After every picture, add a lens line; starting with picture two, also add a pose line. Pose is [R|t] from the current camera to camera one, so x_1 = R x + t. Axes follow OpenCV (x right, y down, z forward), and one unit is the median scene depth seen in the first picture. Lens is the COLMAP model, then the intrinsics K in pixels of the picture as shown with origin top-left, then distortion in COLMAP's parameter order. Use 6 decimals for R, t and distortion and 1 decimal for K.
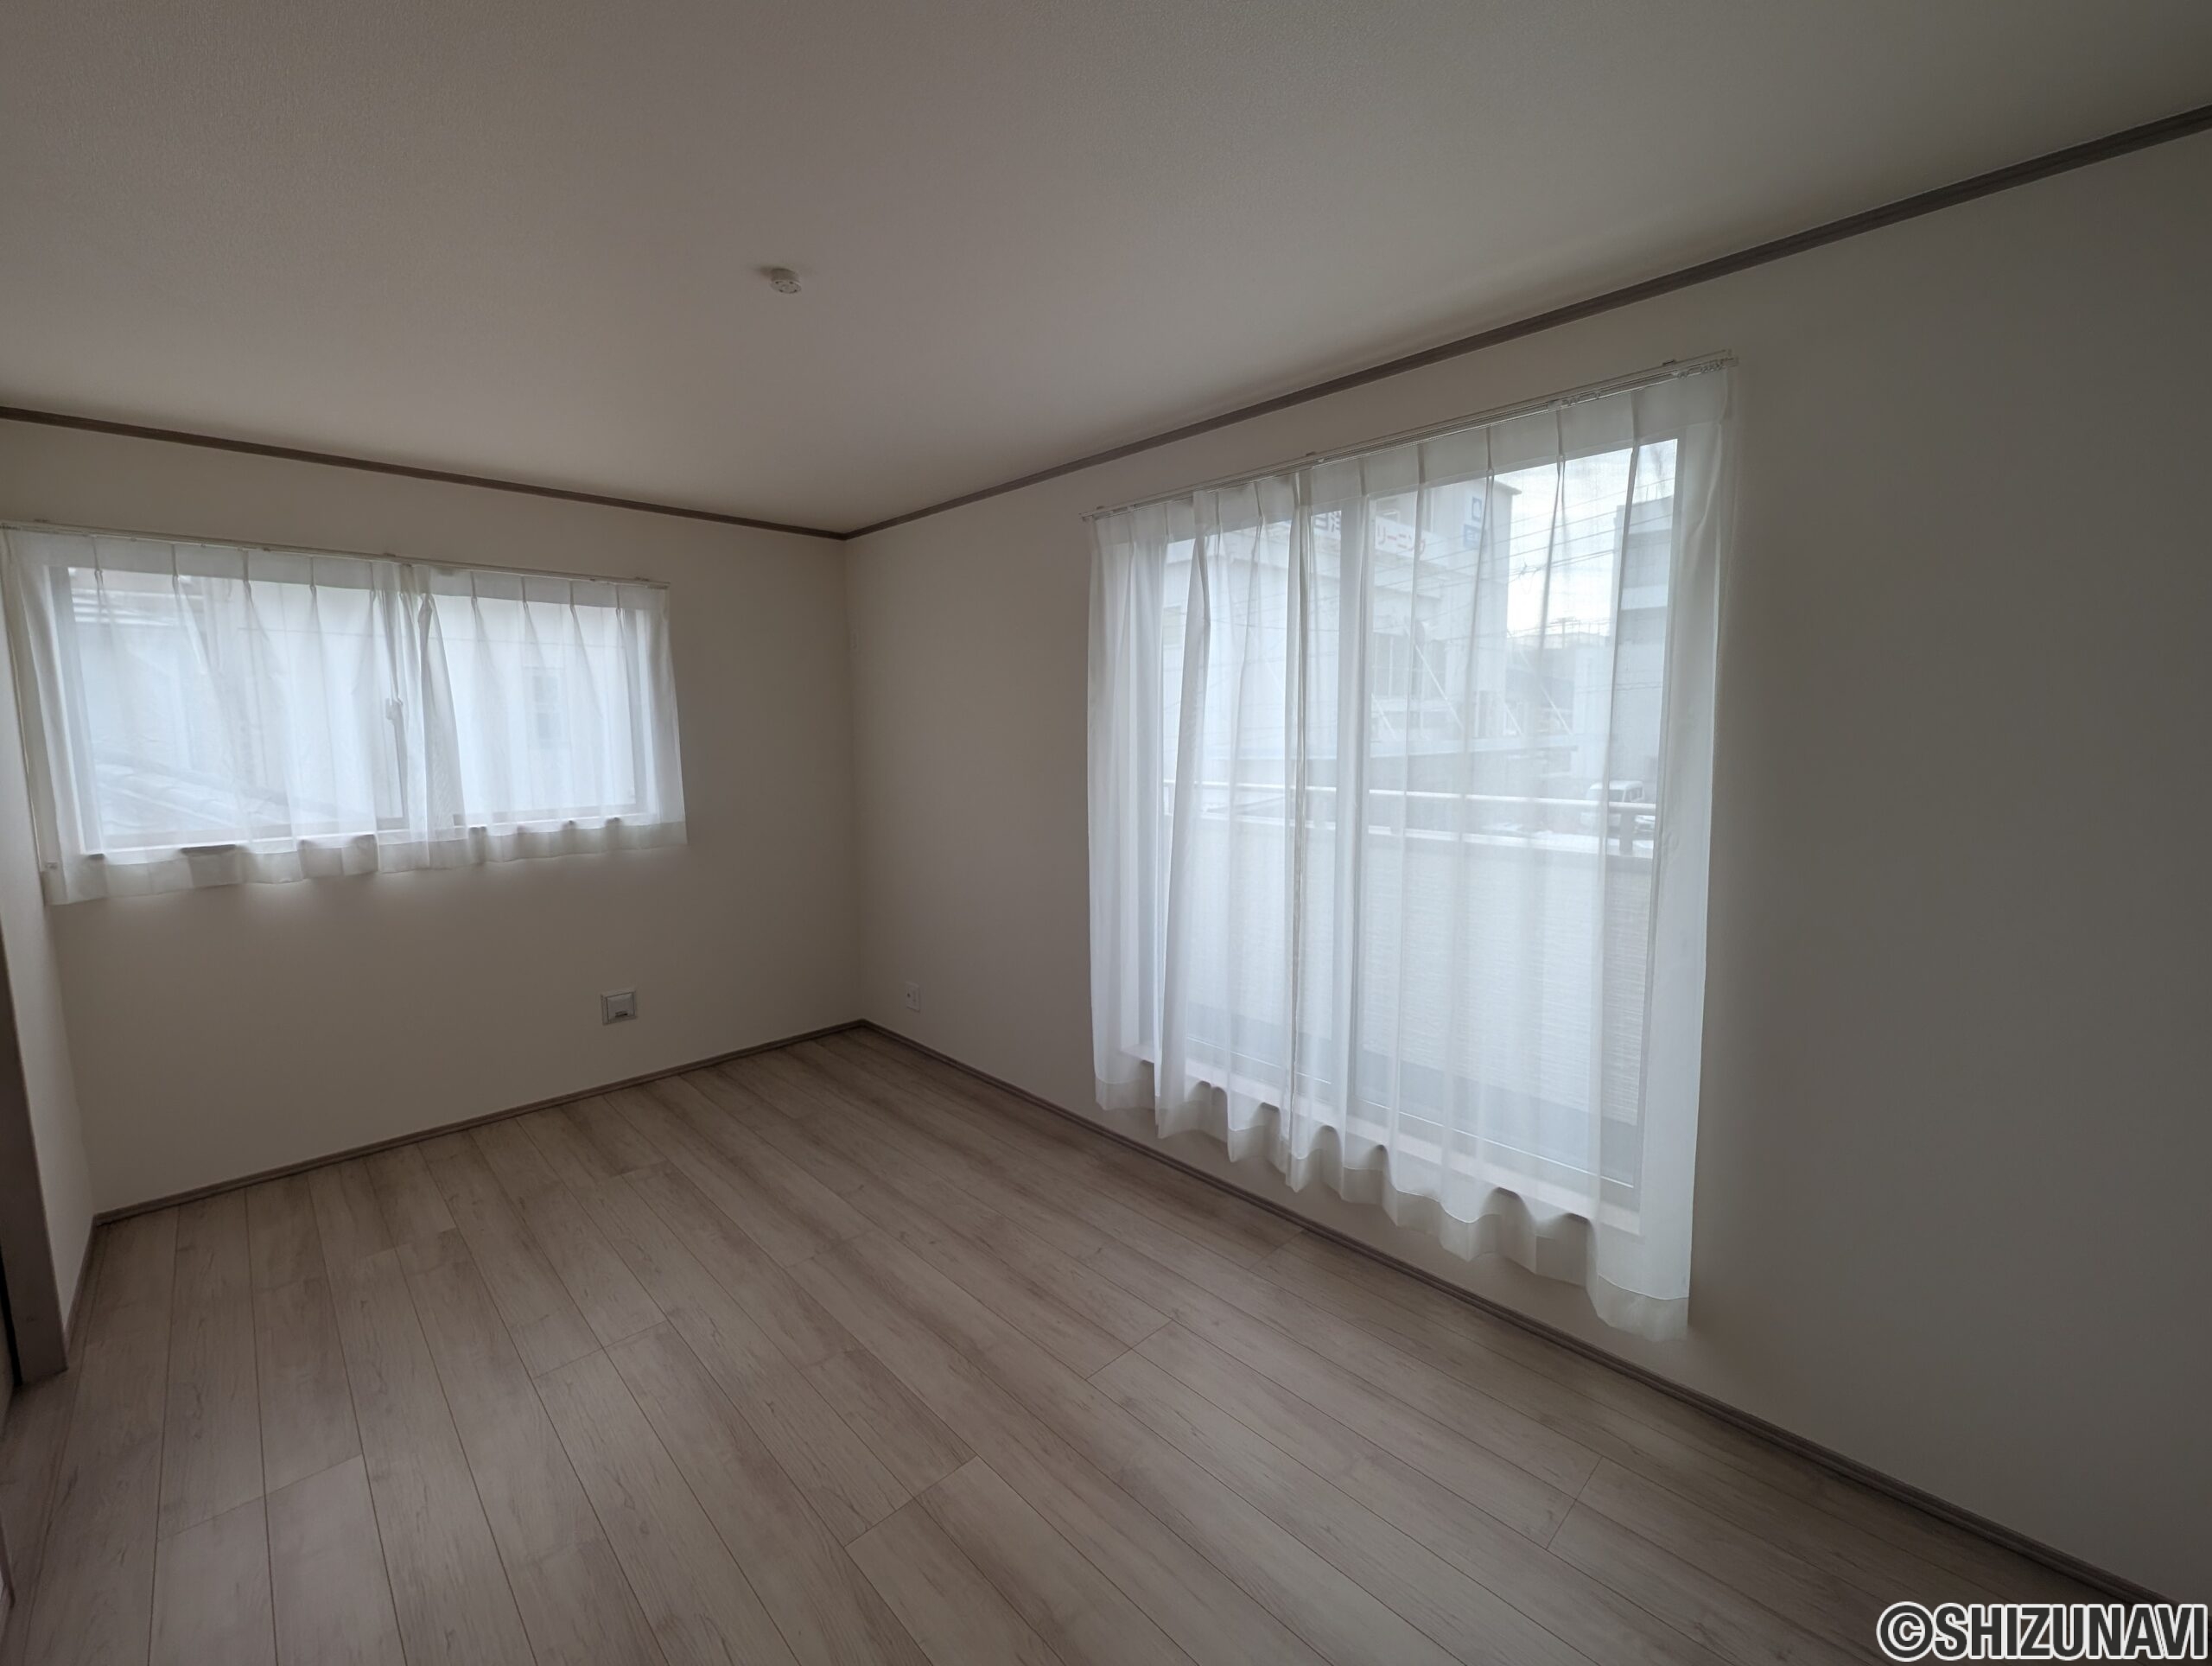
lens RADIAL K [[910.5, 0, 1106.3], [0, 910.5, 824.2], [0, 0, 1]] dist [0.002514, -0.001220]
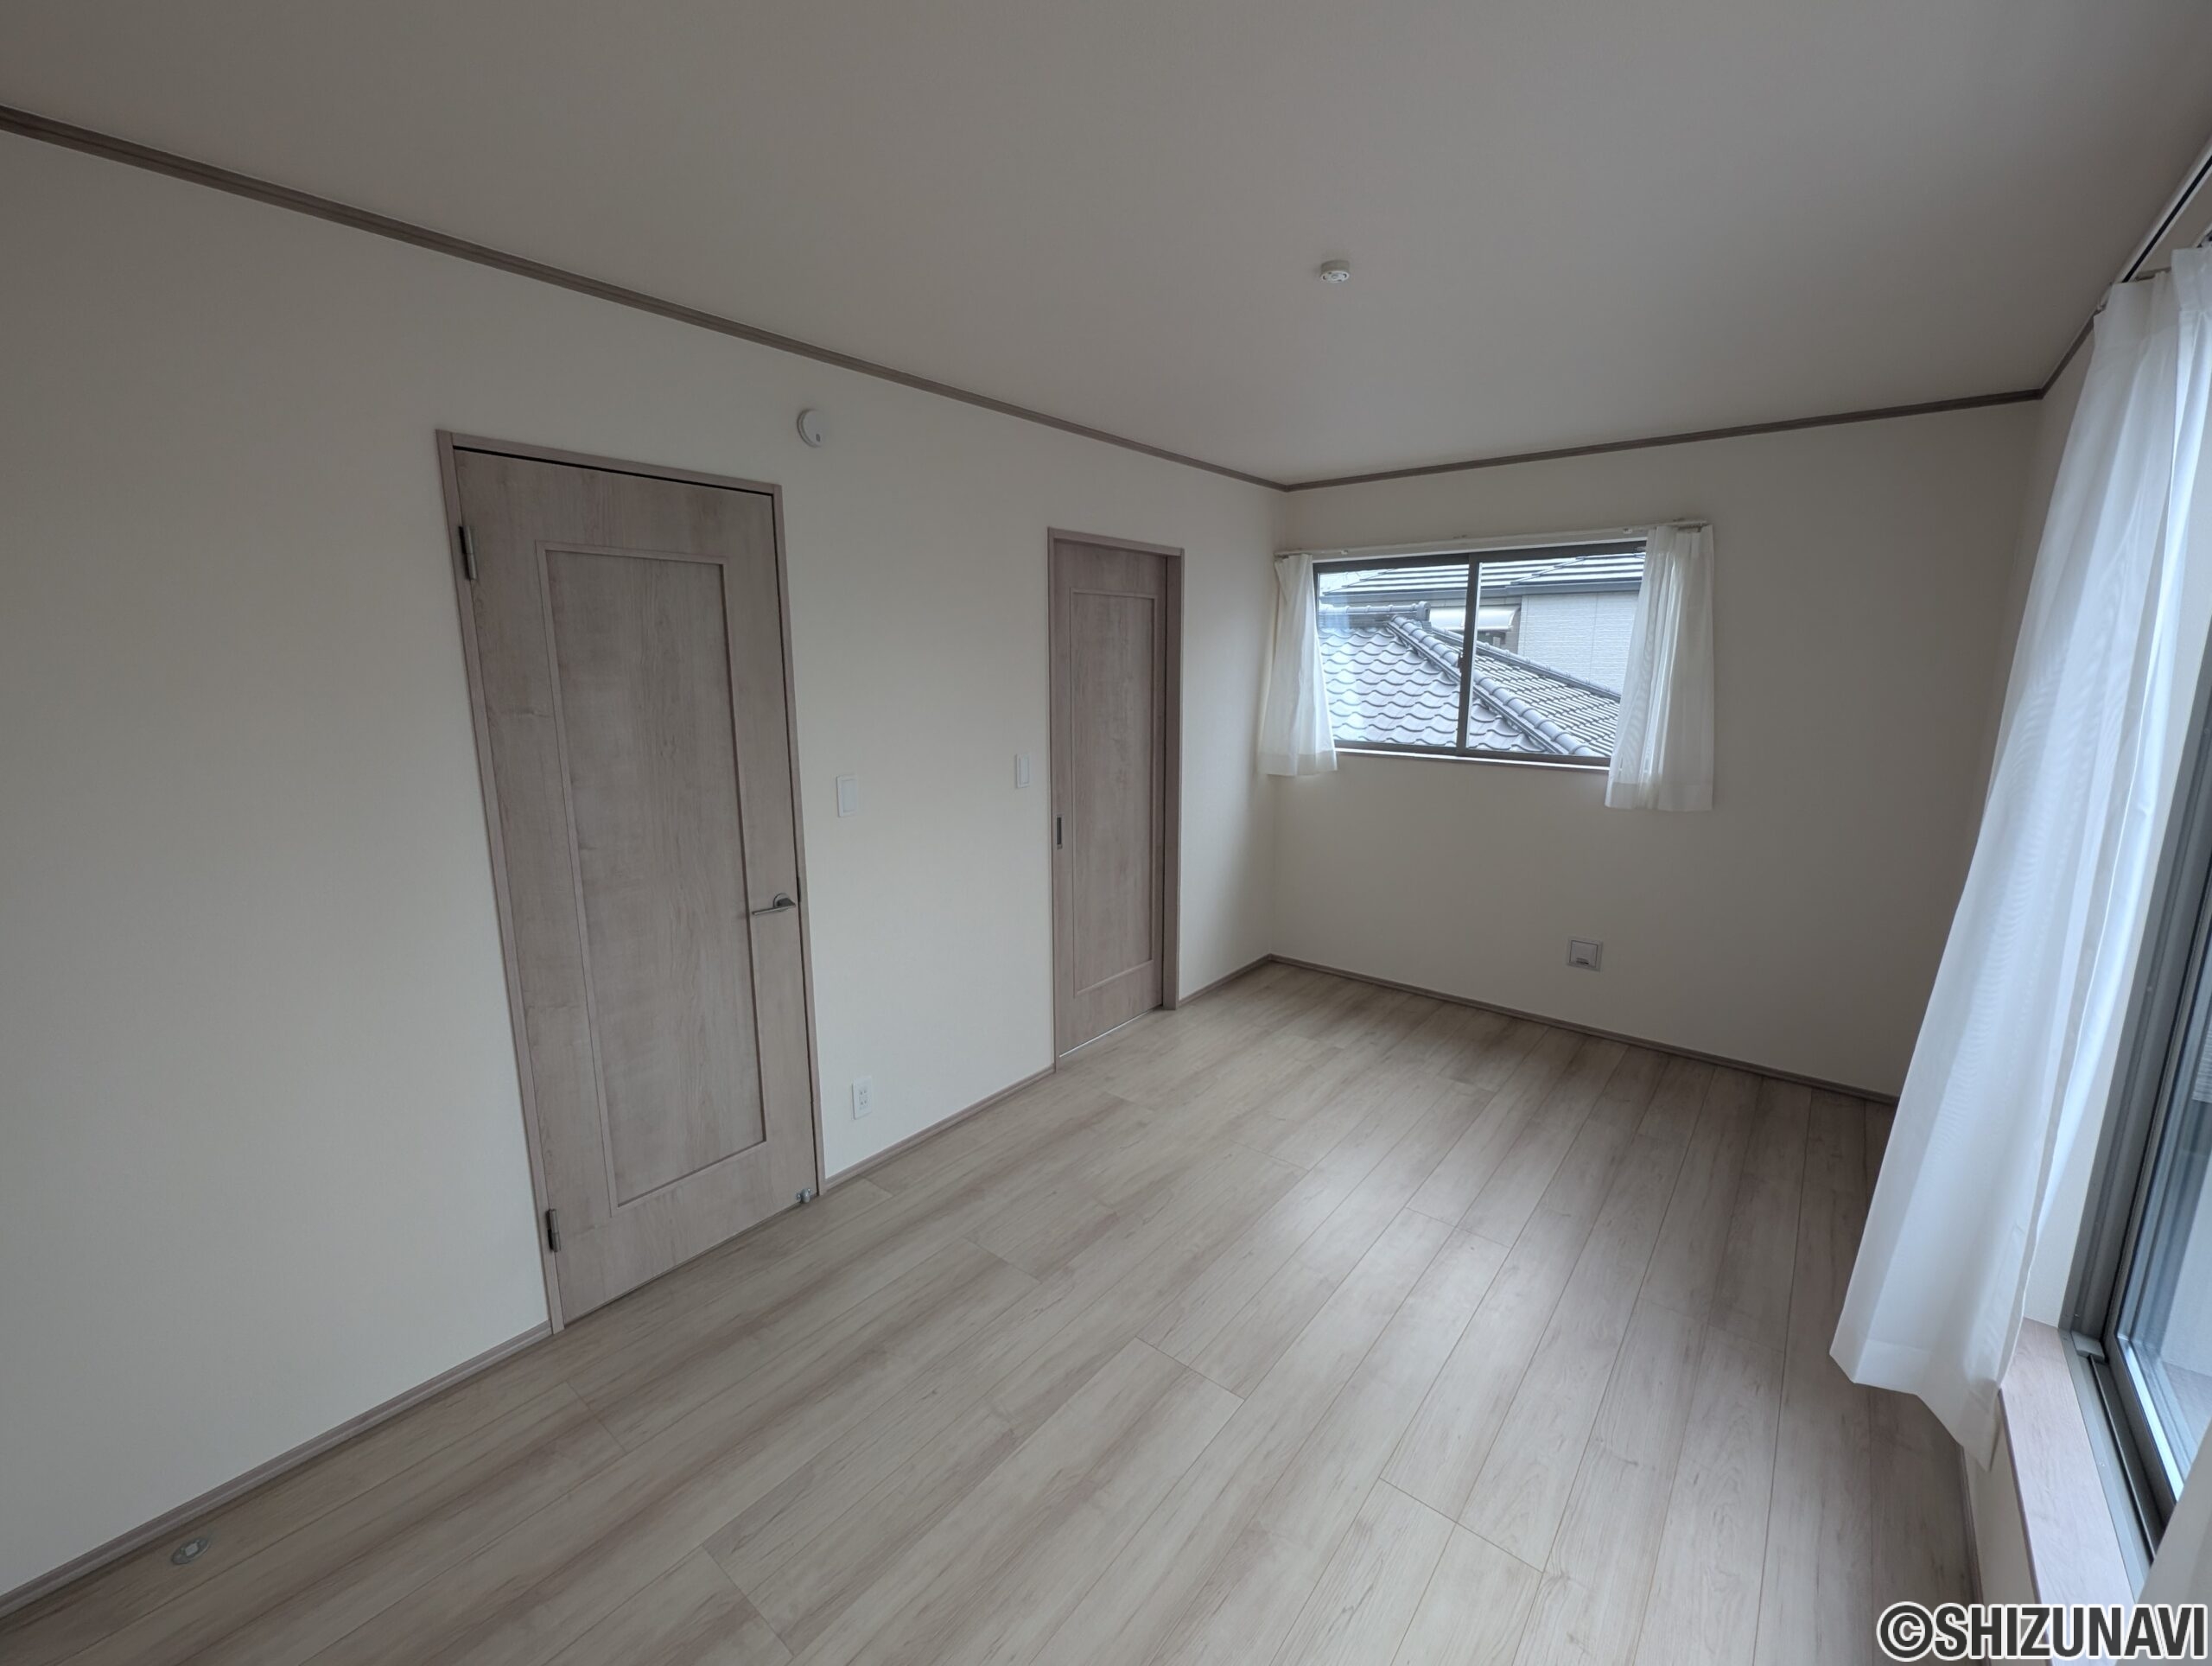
lens RADIAL K [[910.5, 0, 1098.1], [0, 910.5, 821.9], [0, 0, 1]] dist [0.002514, -0.001220]
pose [[0.114497, 0.183190, -0.976387, 0.416014], [-0.114964, 0.978691, 0.170141, -0.060545], [0.986749, 0.092769, 0.133118, 0.364543]]
